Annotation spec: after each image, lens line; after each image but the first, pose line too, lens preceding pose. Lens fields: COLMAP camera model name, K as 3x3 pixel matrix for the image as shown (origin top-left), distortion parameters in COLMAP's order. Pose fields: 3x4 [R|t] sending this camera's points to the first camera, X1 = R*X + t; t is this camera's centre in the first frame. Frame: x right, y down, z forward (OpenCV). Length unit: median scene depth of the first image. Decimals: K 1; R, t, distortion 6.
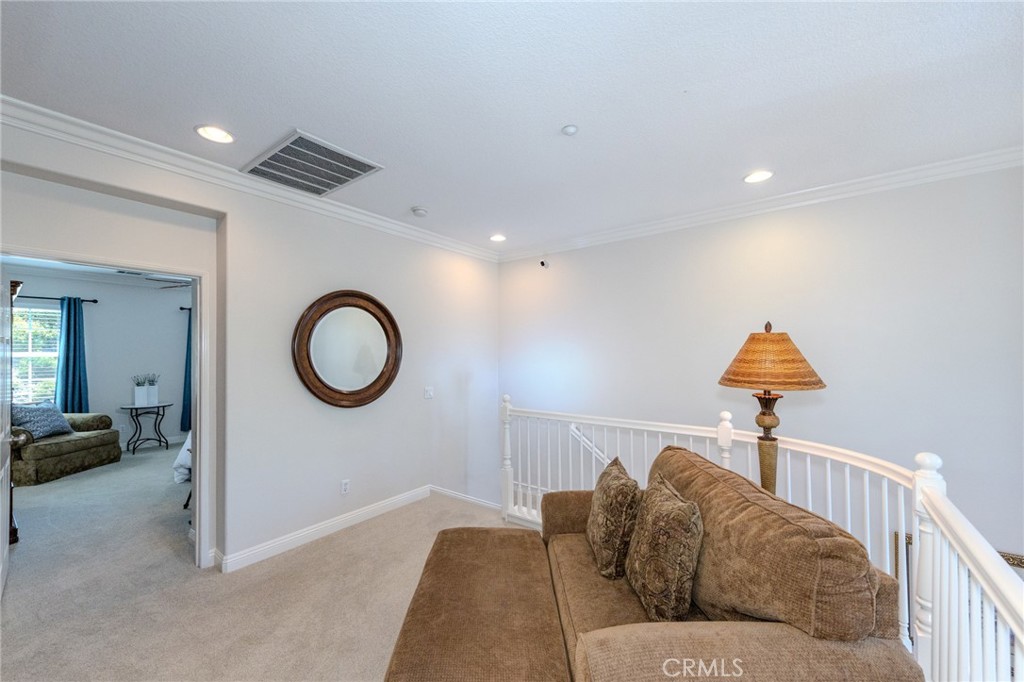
lens RADIAL K [[397.2, 0, 514.9], [0, 397.2, 342.8], [0, 0, 1]] dist [0.000407, -0.000028]
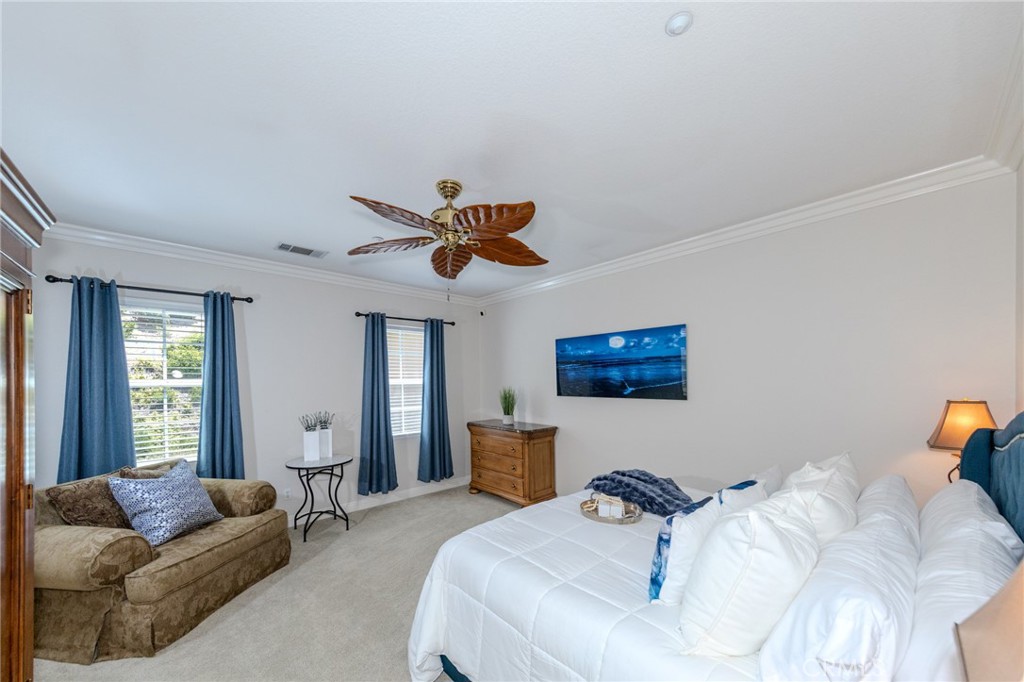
lens RADIAL K [[356.1, 0, 502.0], [0, 356.1, 375.0], [0, 0, 1]] dist [-0.000309, -0.000091]
pose [[0.979266, -0.001428, -0.202574, -0.552376], [0.005435, 0.999800, 0.019226, 0.008118], [0.202506, -0.019928, 0.979078, 0.528357]]
